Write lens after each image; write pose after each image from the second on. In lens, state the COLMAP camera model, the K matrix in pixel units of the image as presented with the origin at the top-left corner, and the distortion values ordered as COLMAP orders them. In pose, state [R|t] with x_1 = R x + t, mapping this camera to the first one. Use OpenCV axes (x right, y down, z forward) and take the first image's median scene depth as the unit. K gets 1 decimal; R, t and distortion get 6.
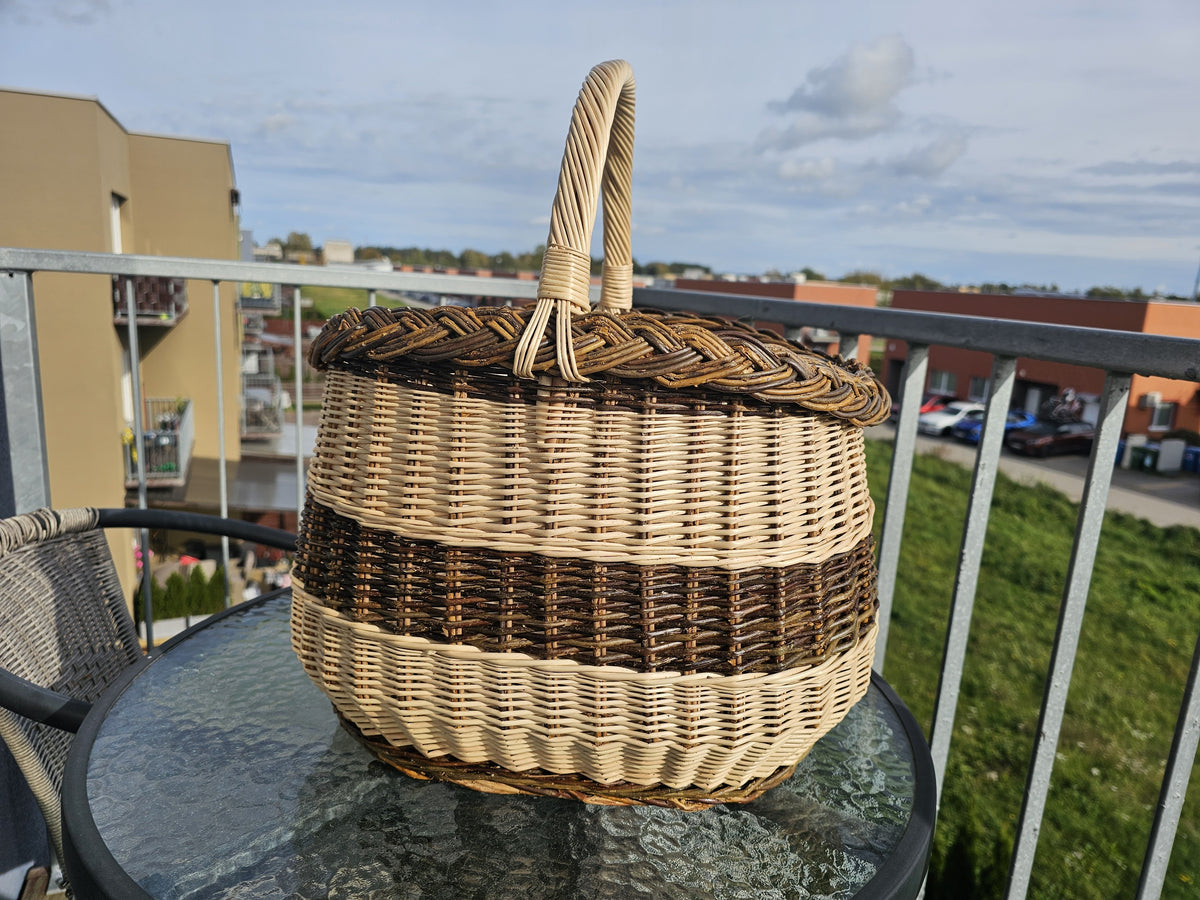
lens RADIAL K [[846.2, 0, 594.7], [0, 846.2, 457.6], [0, 0, 1]] dist [0.066568, -0.076448]
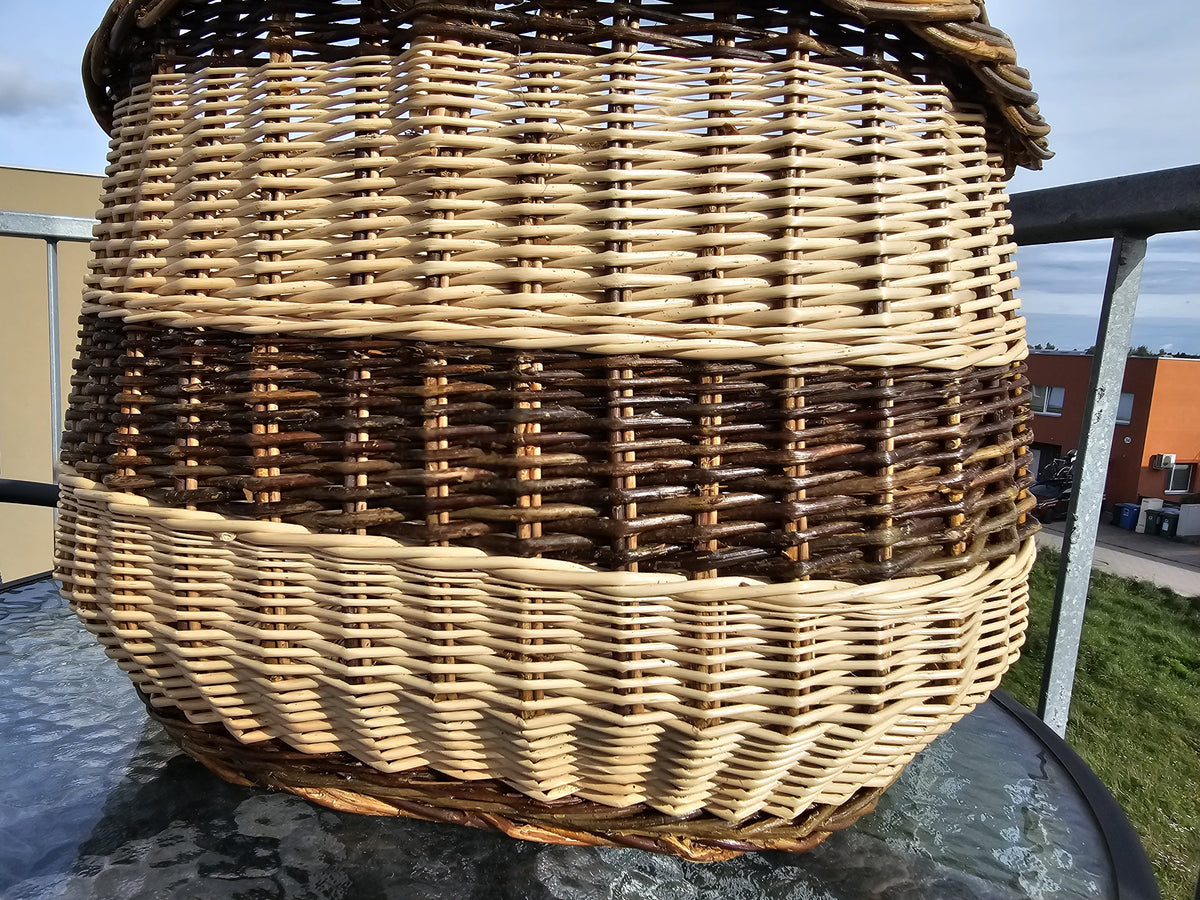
lens RADIAL K [[844.5, 0, 490.9], [0, 844.5, 449.8], [0, 0, 1]] dist [-0.003579, 0.000977]
pose [[0.995459, 0.003616, -0.095124, 0.031169], [-0.011629, 0.996413, -0.083820, 0.219491], [0.094480, 0.084545, 0.991930, 0.472900]]
